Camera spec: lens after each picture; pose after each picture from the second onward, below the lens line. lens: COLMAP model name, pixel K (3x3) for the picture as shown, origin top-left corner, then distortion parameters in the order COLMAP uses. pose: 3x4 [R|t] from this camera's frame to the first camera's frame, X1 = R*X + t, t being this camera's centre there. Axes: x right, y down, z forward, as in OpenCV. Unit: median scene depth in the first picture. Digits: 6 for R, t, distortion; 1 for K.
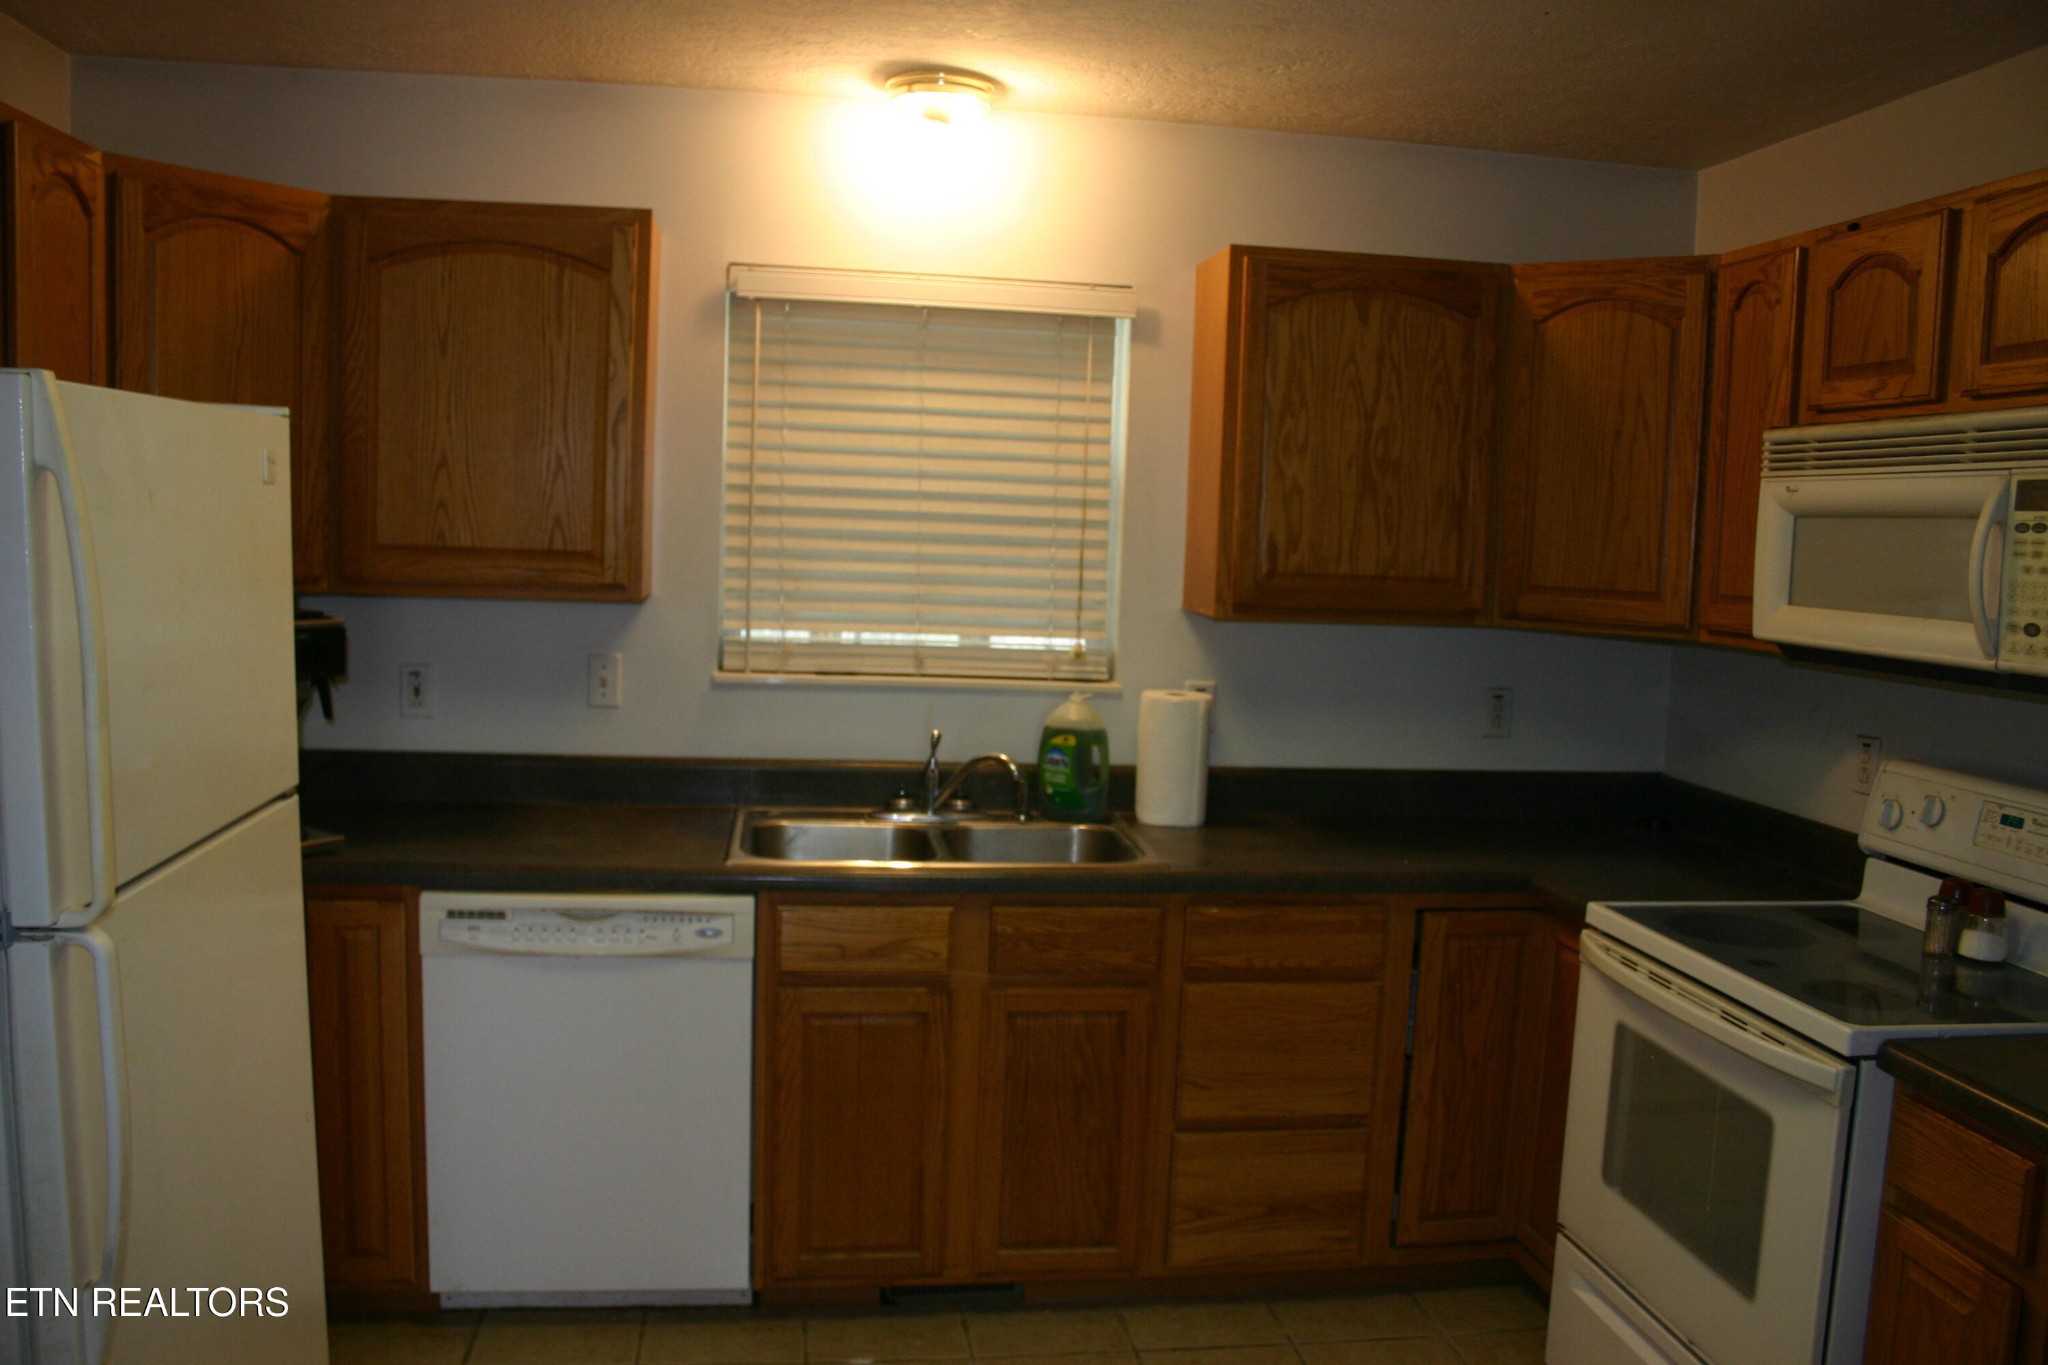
lens RADIAL K [[1634.7, 0, 1024.0], [0, 1634.7, 682.5], [0, 0, 1]] dist [-0.153308, 0.125607]
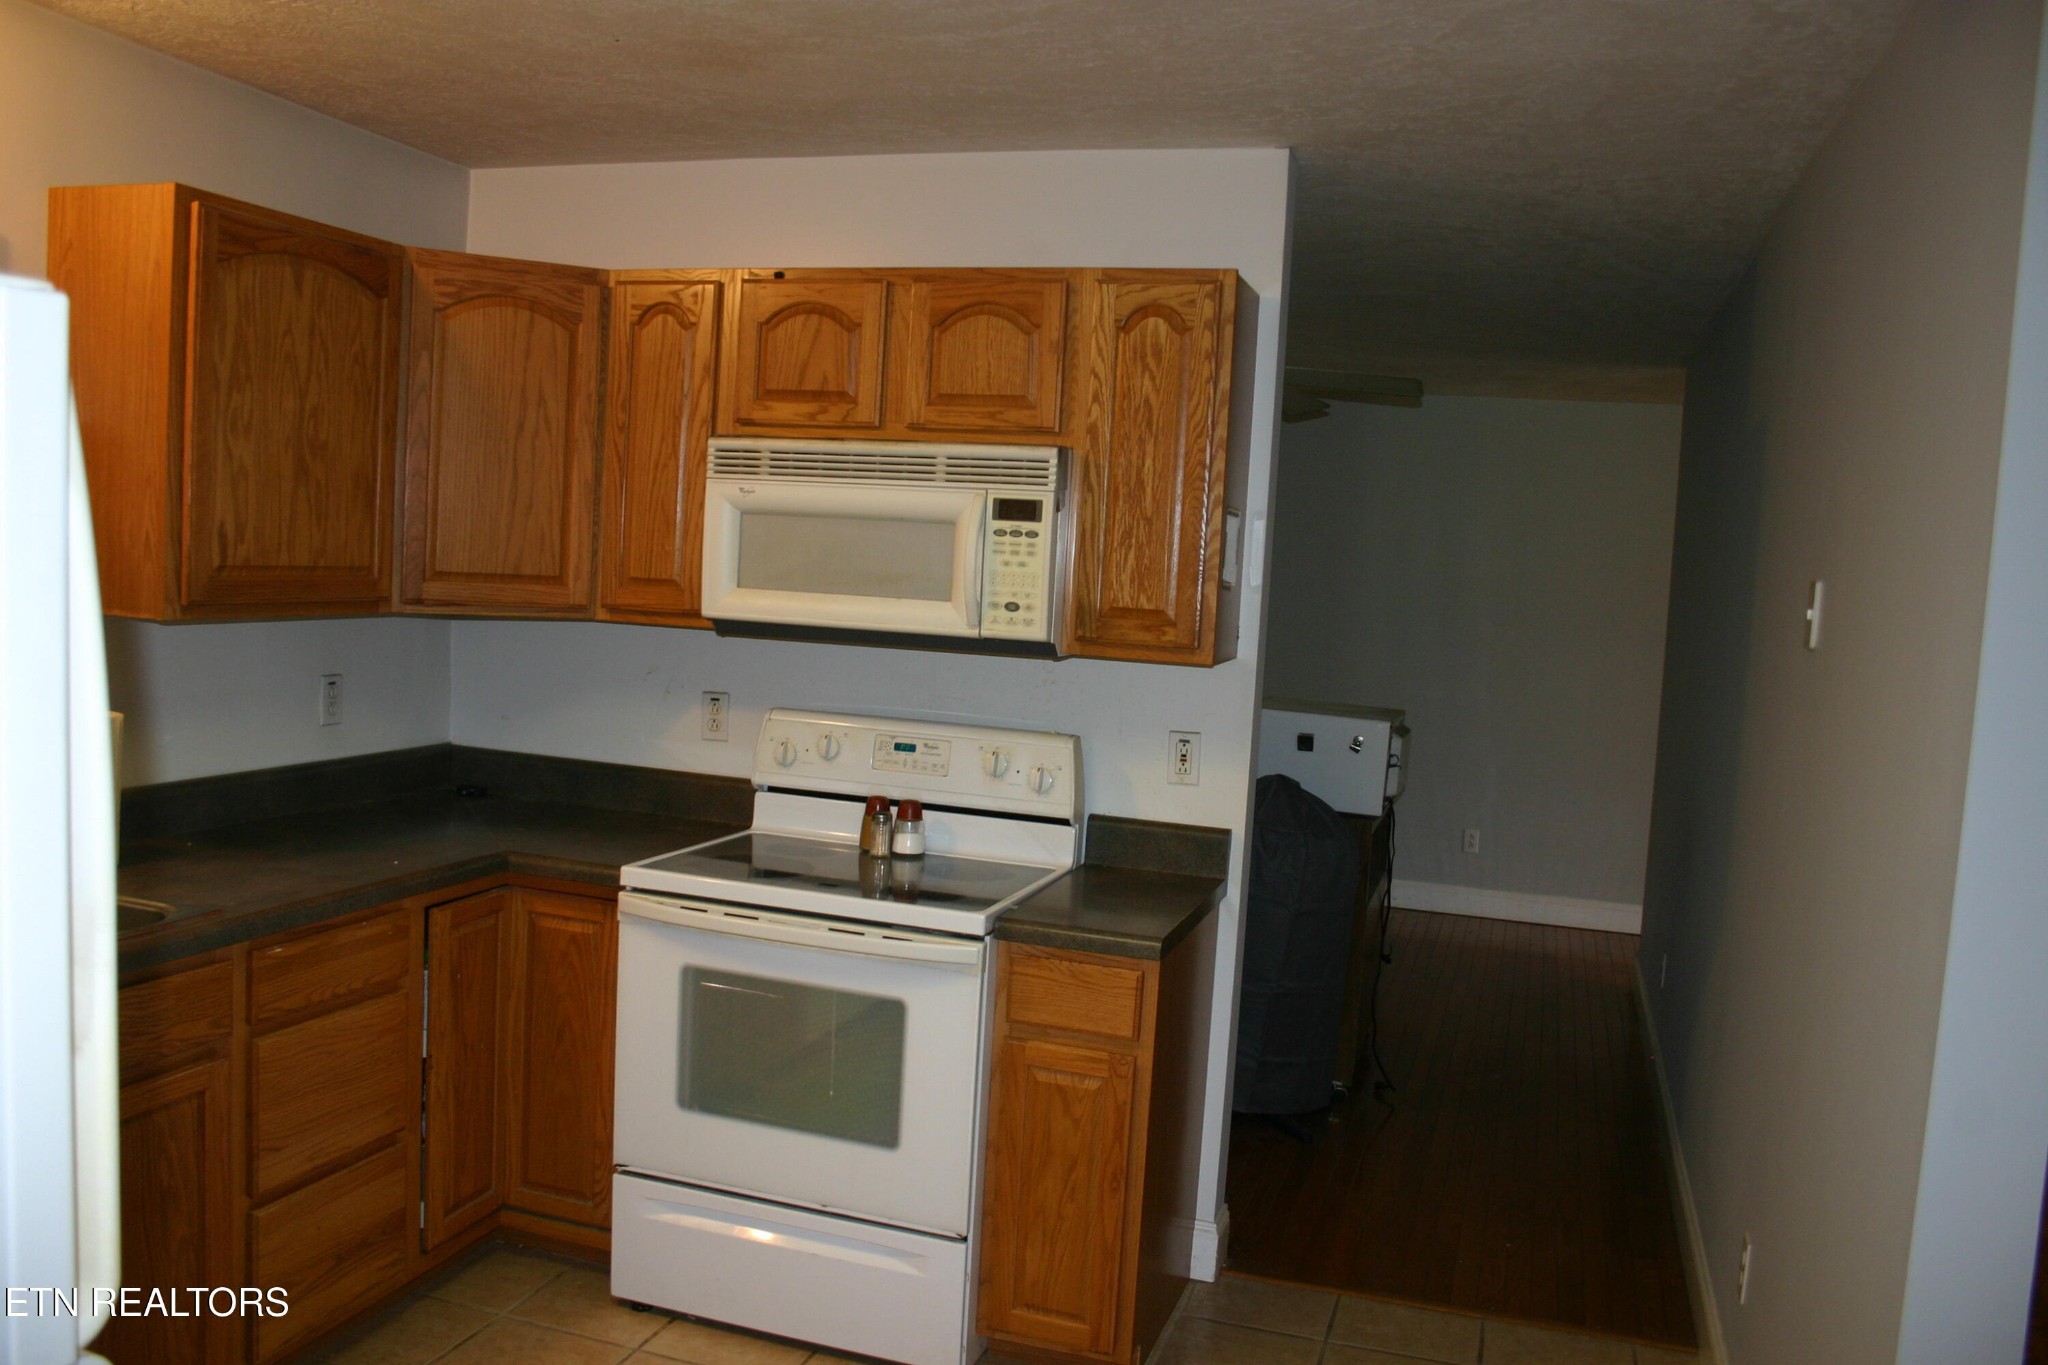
lens RADIAL K [[1634.7, 0, 1024.0], [0, 1634.7, 682.5], [0, 0, 1]] dist [-0.153308, 0.125607]
pose [[0.445714, -0.080914, 0.891511, -0.459899], [0.046484, 0.996655, 0.067217, -0.045183], [-0.893967, 0.011482, 0.447985, 0.242777]]
